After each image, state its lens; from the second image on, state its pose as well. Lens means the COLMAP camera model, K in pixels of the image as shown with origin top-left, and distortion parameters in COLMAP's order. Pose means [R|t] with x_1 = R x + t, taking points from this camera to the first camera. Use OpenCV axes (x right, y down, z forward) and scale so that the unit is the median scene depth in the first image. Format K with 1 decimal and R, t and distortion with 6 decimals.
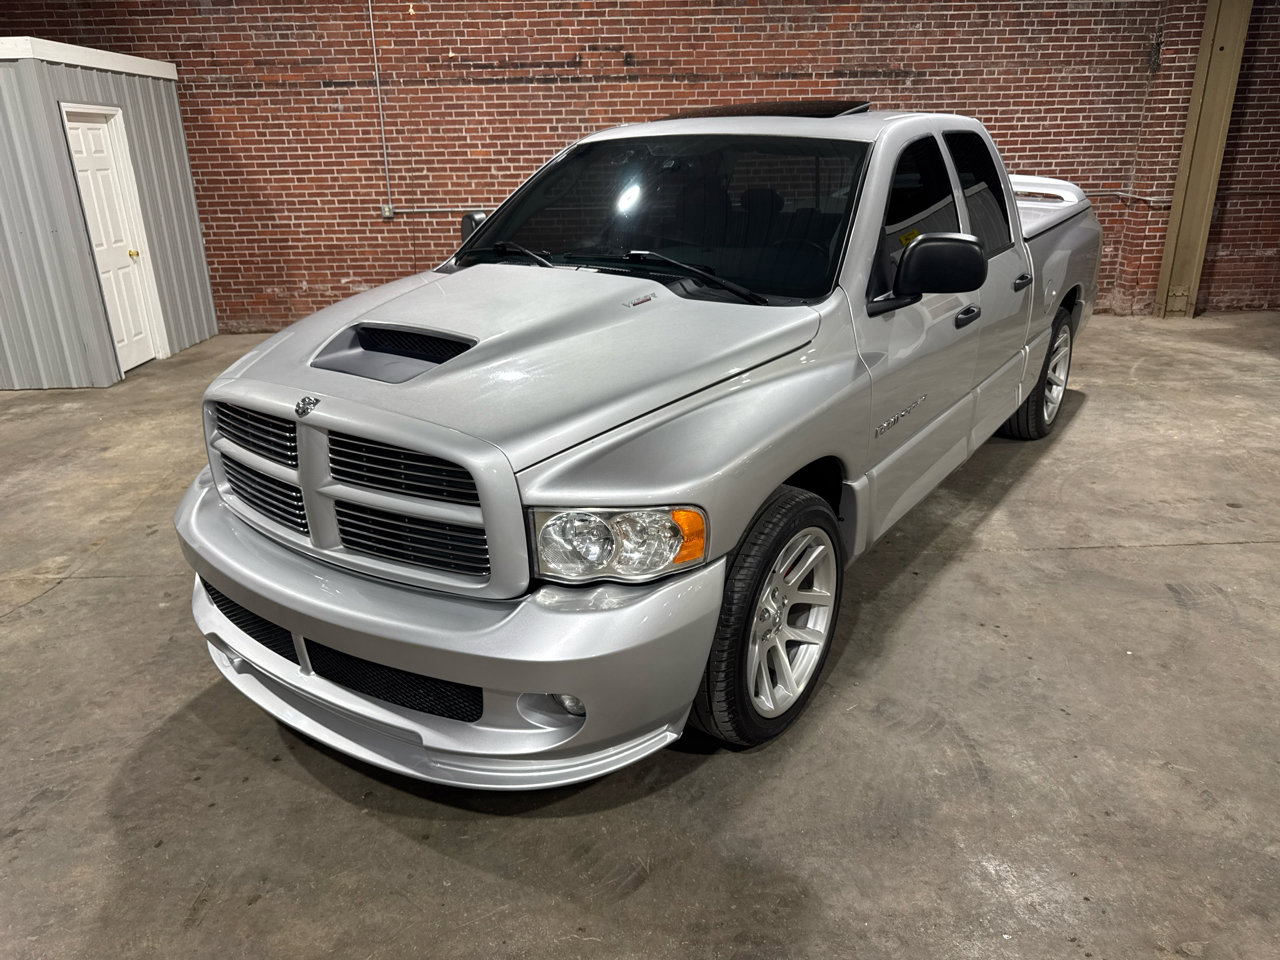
lens RADIAL K [[913.7, 0, 636.3], [0, 913.7, 484.0], [0, 0, 1]] dist [0.015839, -0.018210]
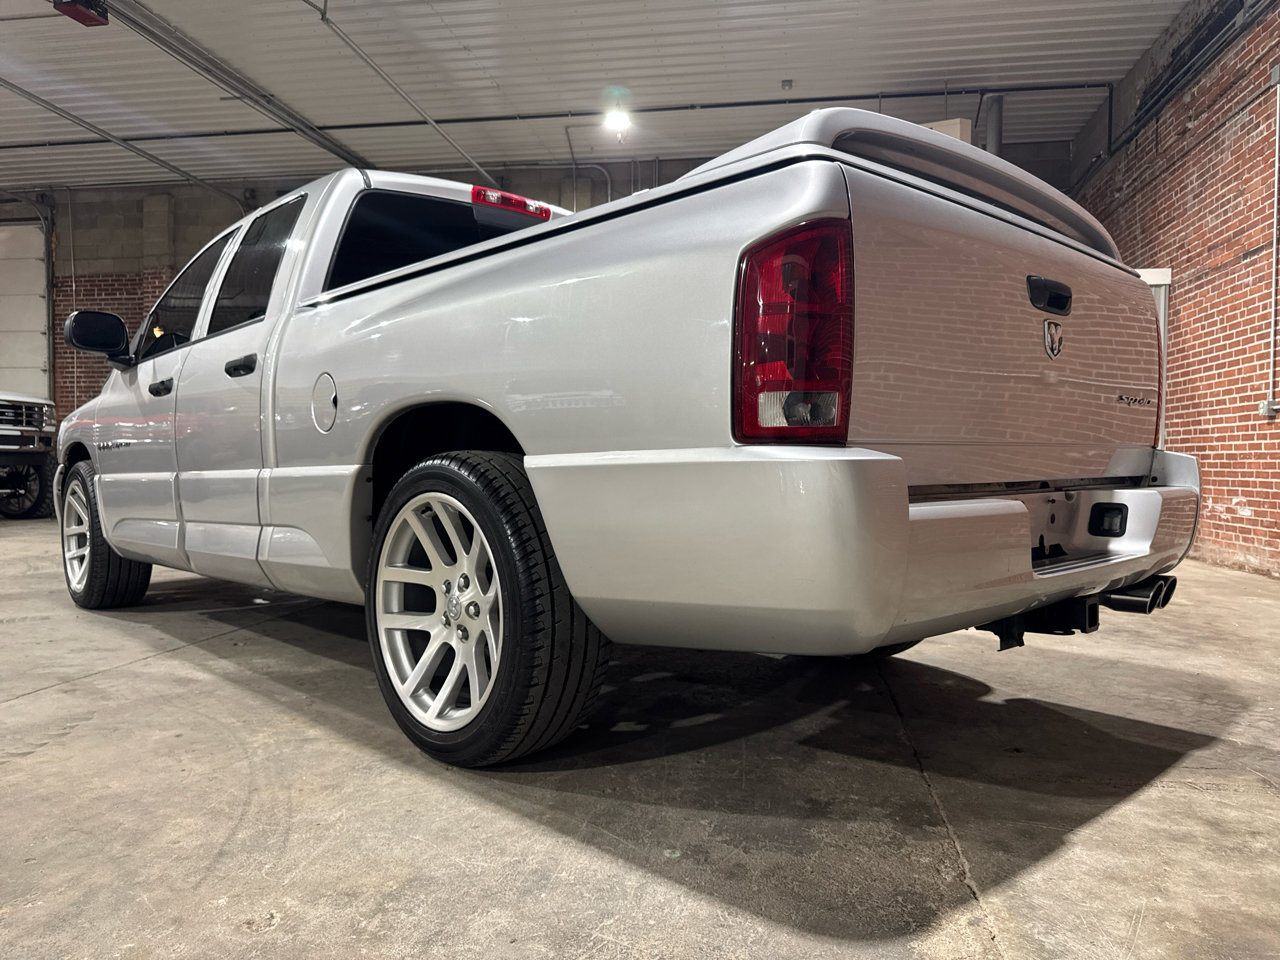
lens RADIAL K [[917.9, 0, 642.1], [0, 917.9, 486.9], [0, 0, 1]] dist [0.001852, -0.004821]
pose [[-0.190787, 0.042734, -0.980701, 0.537483], [-0.342907, 0.933212, 0.107374, -0.157783], [0.919791, 0.356775, -0.163391, 0.718484]]
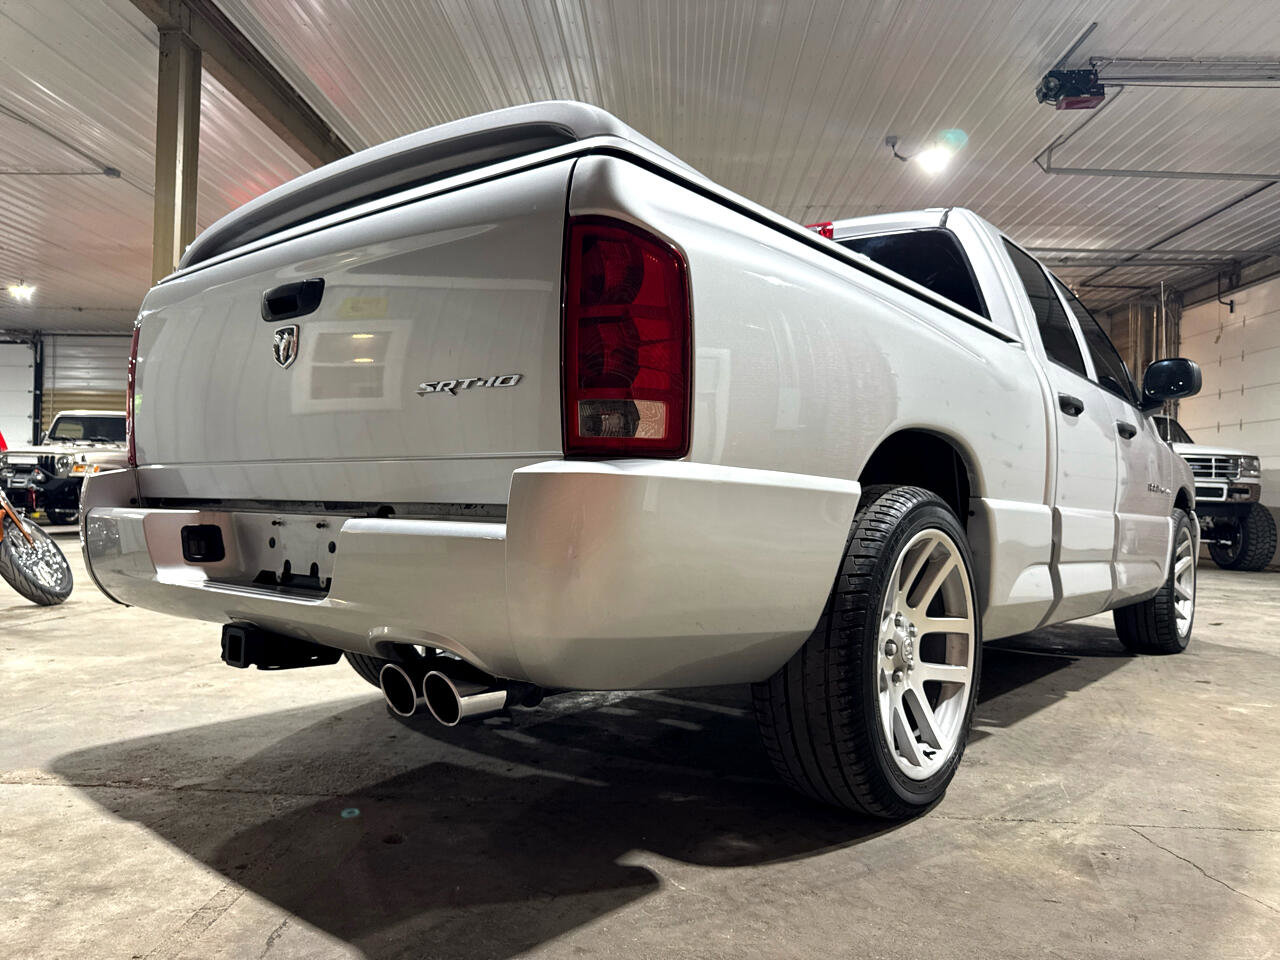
lens RADIAL K [[916.9, 0, 635.4], [0, 916.9, 482.9], [0, 0, 1]] dist [-0.000403, -0.001437]
pose [[-0.997314, -0.004875, 0.073085, 0.166573], [0.019593, 0.943669, 0.330311, -0.248762], [-0.070578, 0.330856, -0.941038, 0.986936]]
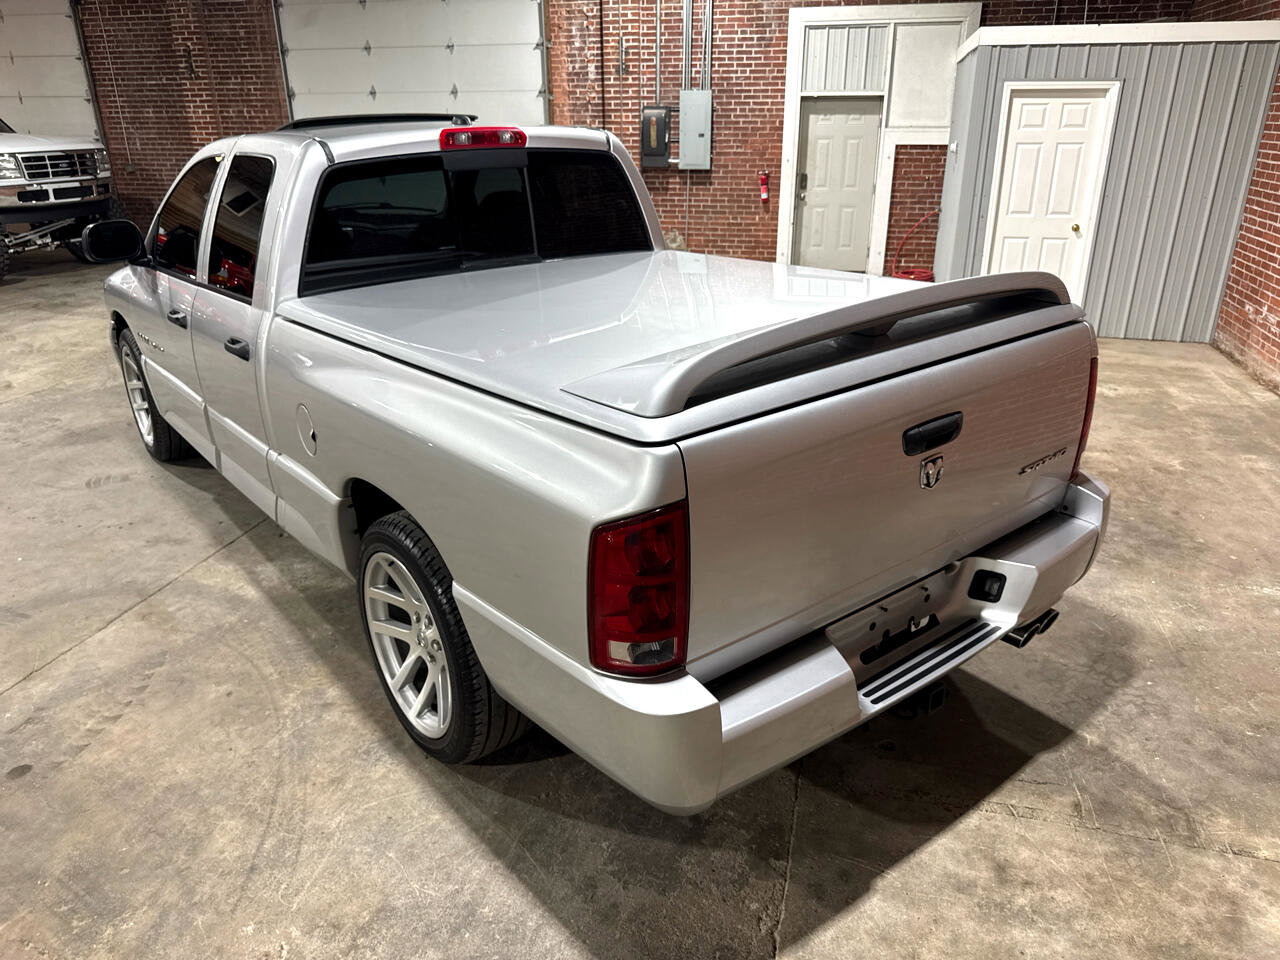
lens RADIAL K [[917.9, 0, 642.1], [0, 917.9, 486.9], [0, 0, 1]] dist [0.001852, -0.004821]
pose [[-0.276520, 0.384562, -0.880709, 0.531992], [-0.324731, 0.825147, 0.462258, -0.299370], [0.904481, 0.413817, -0.103291, 0.718733]]
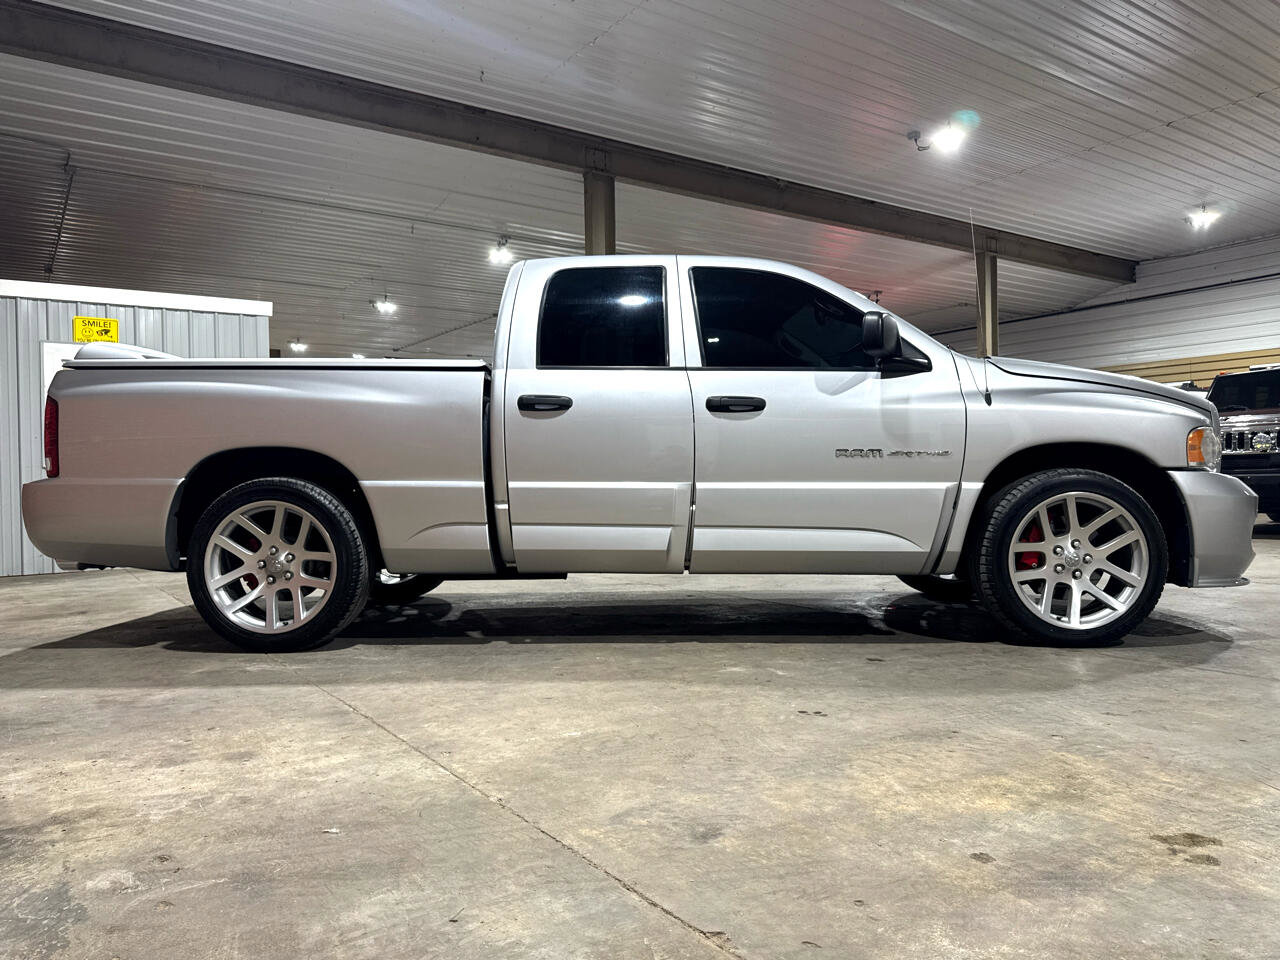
lens RADIAL K [[902.9, 0, 641.6], [0, 902.9, 483.4], [0, 0, 1]] dist [0.040022, -0.049405]
pose [[-0.549043, 0.022216, 0.835498, -0.394027], [0.317284, 0.930356, 0.183764, -0.183835], [-0.773228, 0.365985, -0.517854, 0.835586]]
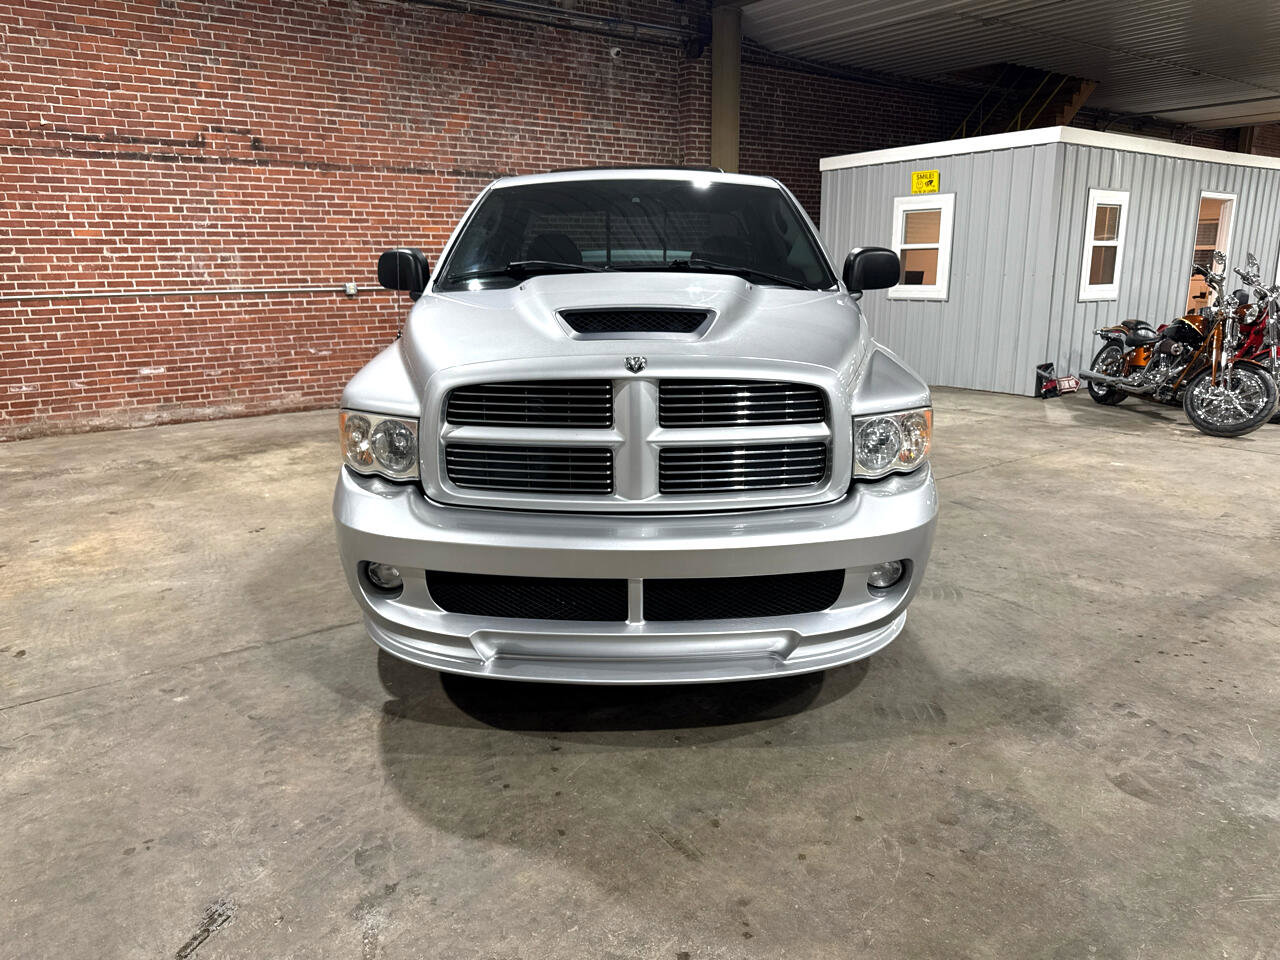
lens RADIAL K [[914.2, 0, 640.2], [0, 914.2, 484.8], [0, 0, 1]] dist [0.014532, -0.018136]
pose [[0.815933, -0.127852, 0.563833, -0.269480], [0.198601, 0.977879, -0.065659, 0.035305], [-0.542966, 0.165551, 0.823275, 0.036709]]
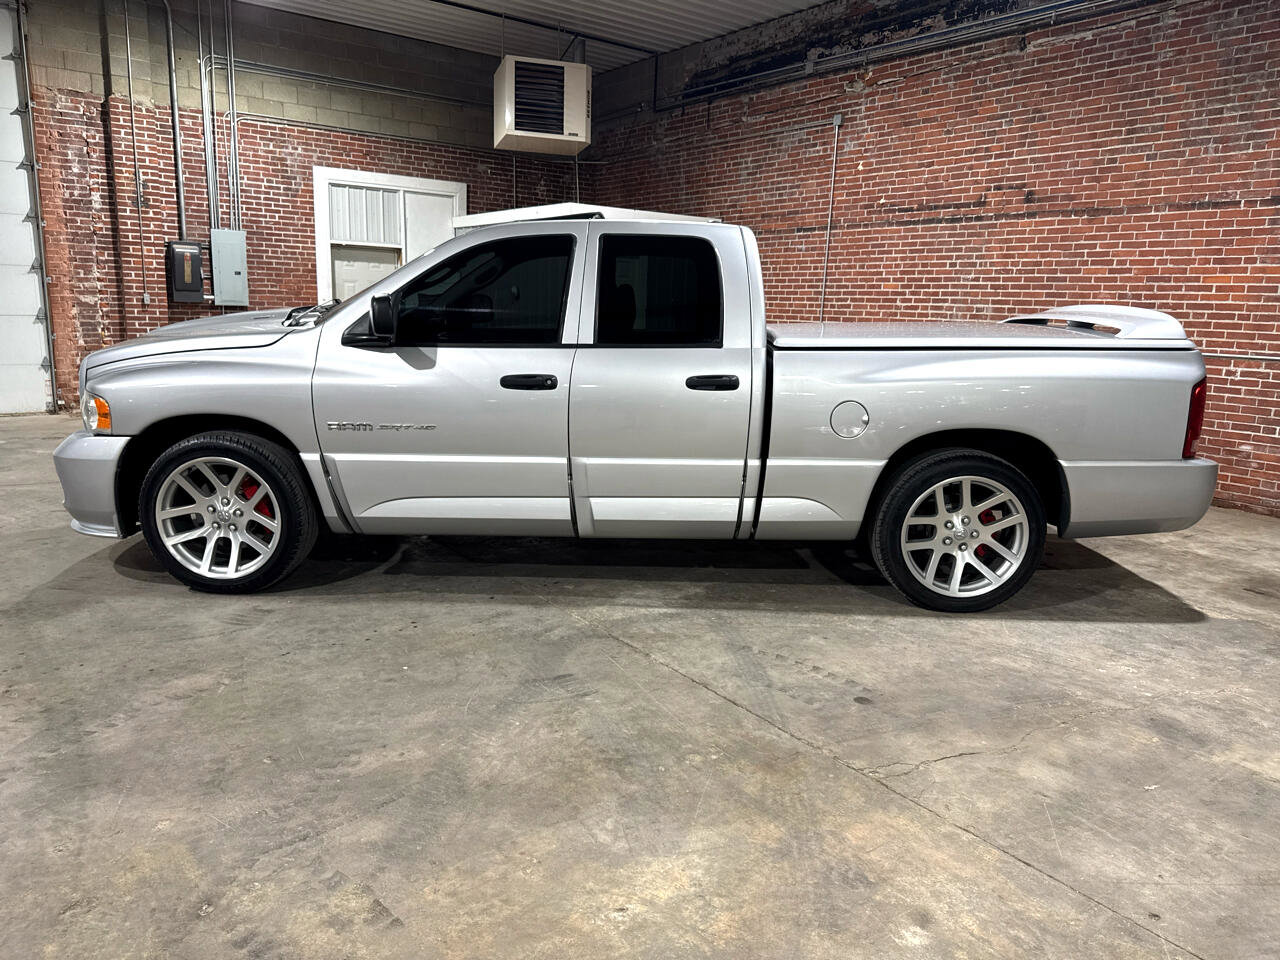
lens RADIAL K [[908.7, 0, 641.3], [0, 908.7, 487.8], [0, 0, 1]] dist [0.006593, -0.008866]
pose [[0.568523, 0.201062, -0.797719, 0.581029], [-0.326637, 0.945134, 0.005428, -0.045212], [0.755043, 0.257478, 0.603005, 0.191401]]
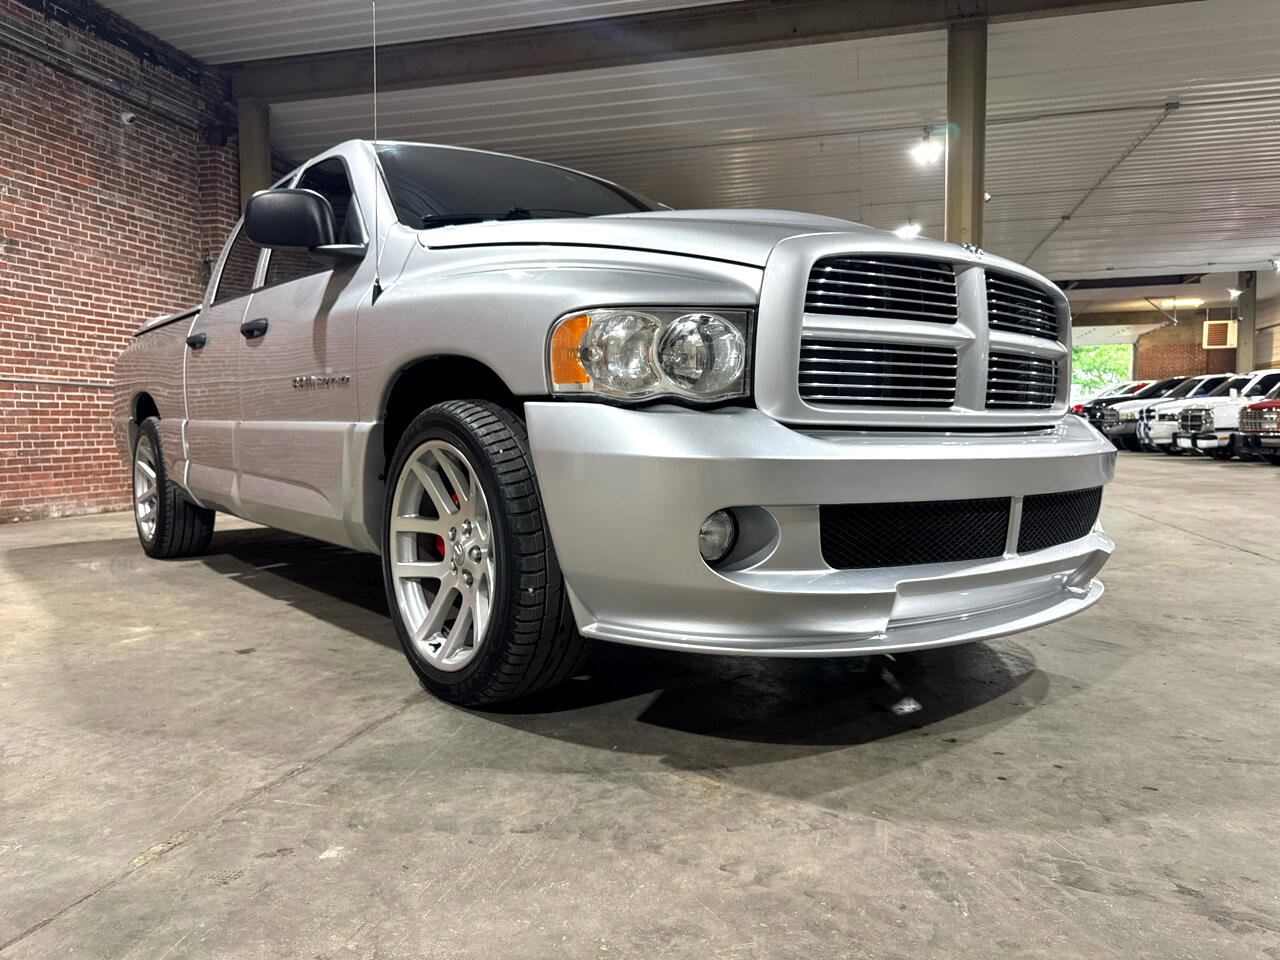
lens RADIAL K [[916.9, 0, 643.0], [0, 916.9, 483.8], [0, 0, 1]] dist [0.002014, -0.004943]
pose [[0.271563, -0.041224, 0.961537, -0.375582], [0.342735, 0.937726, -0.056594, 0.021452], [-0.899325, 0.344921, 0.268781, 0.310907]]
